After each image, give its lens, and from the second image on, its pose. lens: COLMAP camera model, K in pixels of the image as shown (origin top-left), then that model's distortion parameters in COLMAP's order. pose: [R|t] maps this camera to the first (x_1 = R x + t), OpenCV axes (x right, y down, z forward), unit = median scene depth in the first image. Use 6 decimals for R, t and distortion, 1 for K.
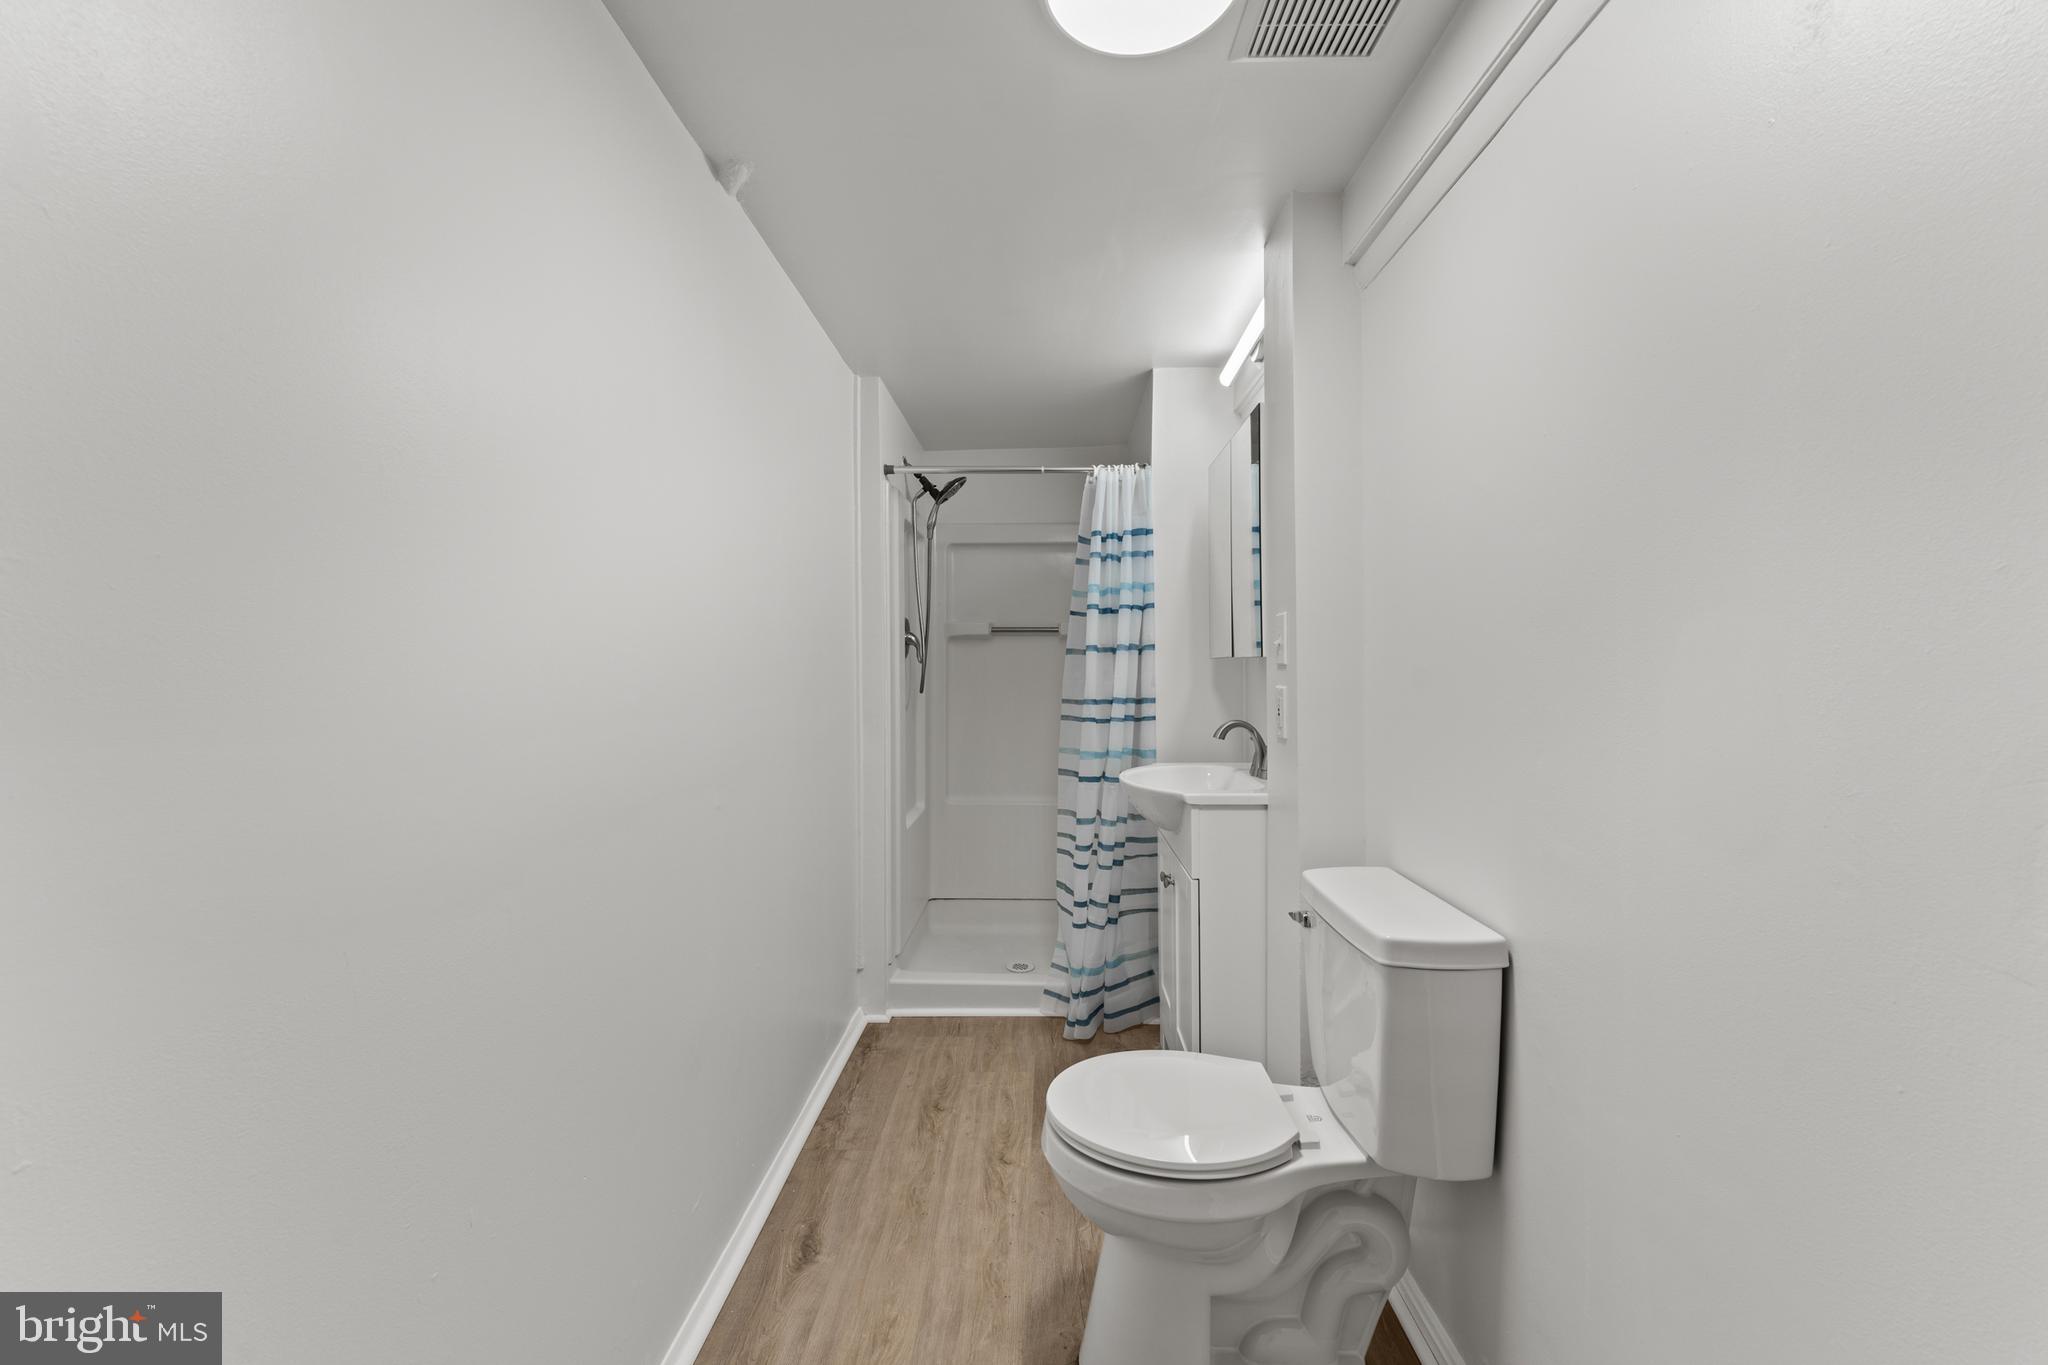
lens RADIAL K [[826.9, 0, 1030.8], [0, 826.9, 672.1], [0, 0, 1]] dist [-0.009165, 0.001853]
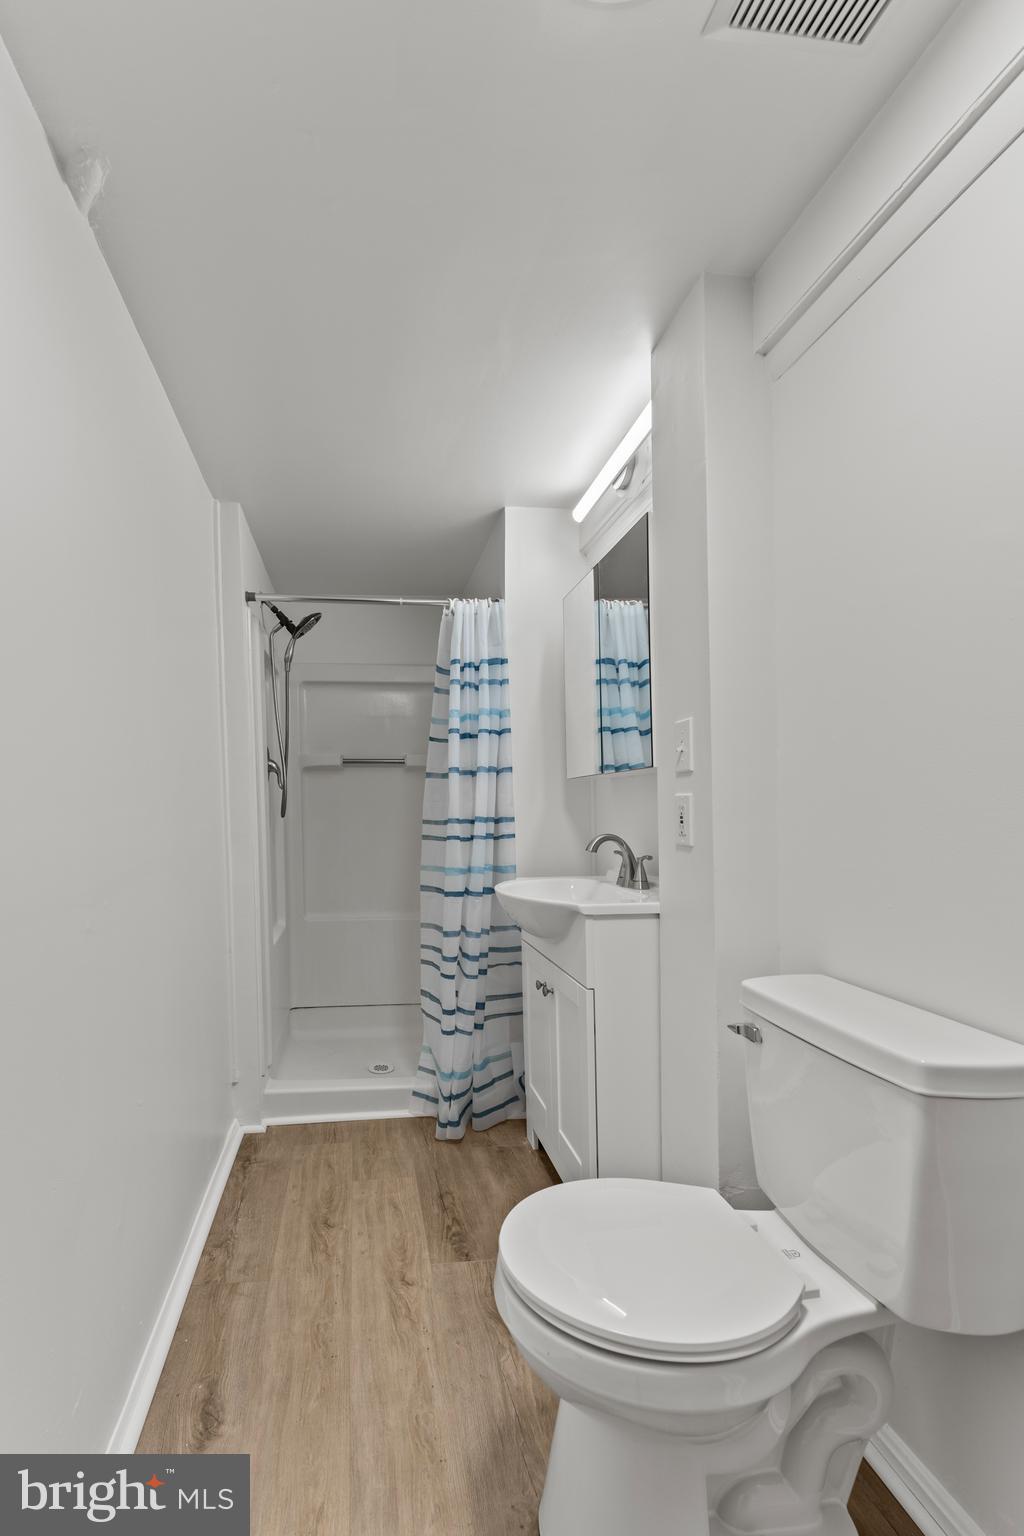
lens RADIAL K [[620.2, 0, 400.7], [0, 620.2, 851.8], [0, 0, 1]] dist [-0.009165, 0.001853]
pose [[0.992872, -0.011110, 0.118668, -0.103119], [0.005187, 0.998730, 0.050109, 0.040467], [-0.119074, -0.049136, 0.991669, 0.257862]]
